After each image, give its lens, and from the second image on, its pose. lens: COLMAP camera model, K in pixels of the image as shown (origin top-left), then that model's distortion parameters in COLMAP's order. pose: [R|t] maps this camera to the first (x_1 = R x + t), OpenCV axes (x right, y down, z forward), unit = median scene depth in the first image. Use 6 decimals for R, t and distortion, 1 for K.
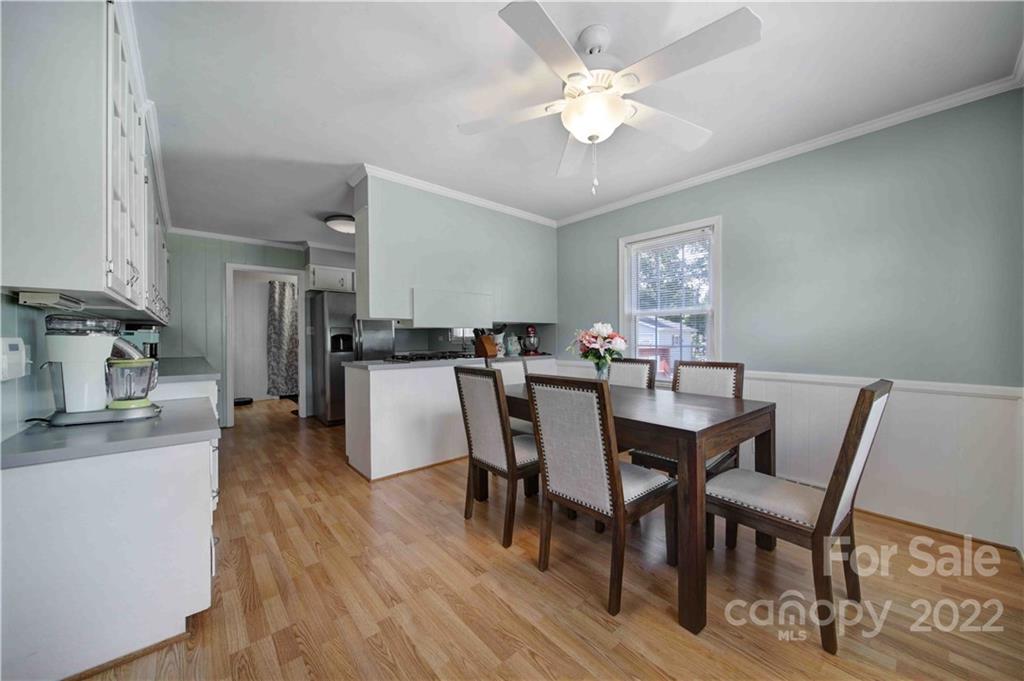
lens RADIAL K [[362.5, 0, 512.0], [0, 362.5, 340.5], [0, 0, 1]] dist [-0.000011, -0.000083]
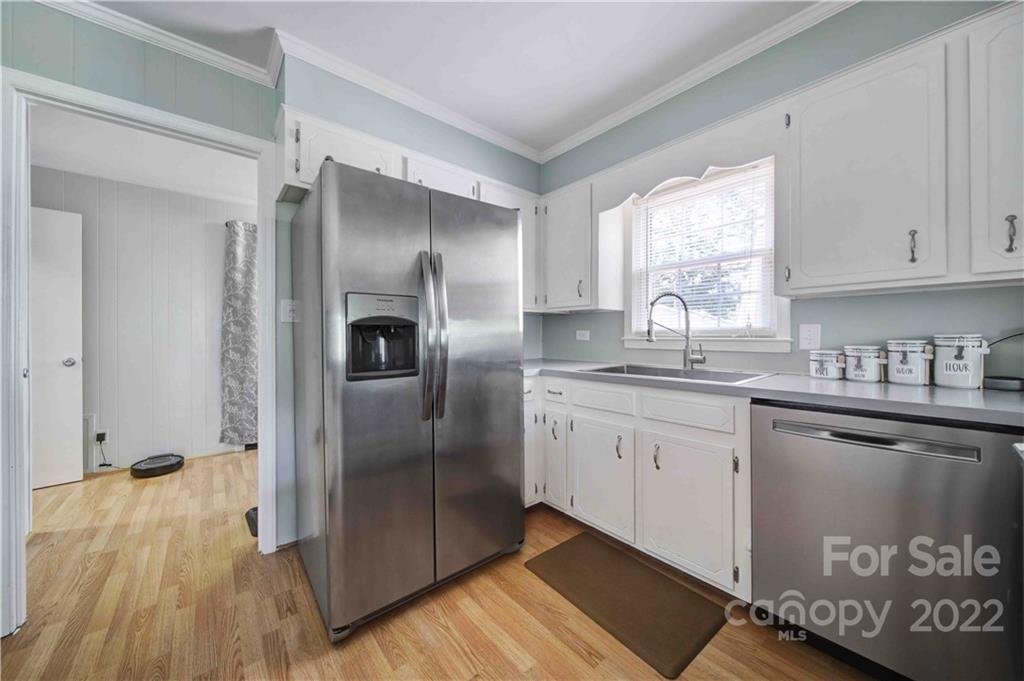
lens RADIAL K [[362.5, 0, 512.0], [0, 362.5, 340.5], [0, 0, 1]] dist [-0.000011, -0.000083]
pose [[0.999679, 0.006128, -0.024582, -0.253773], [-0.006028, 0.999973, 0.004157, -0.000126], [0.024607, -0.004007, 0.999689, 0.502434]]
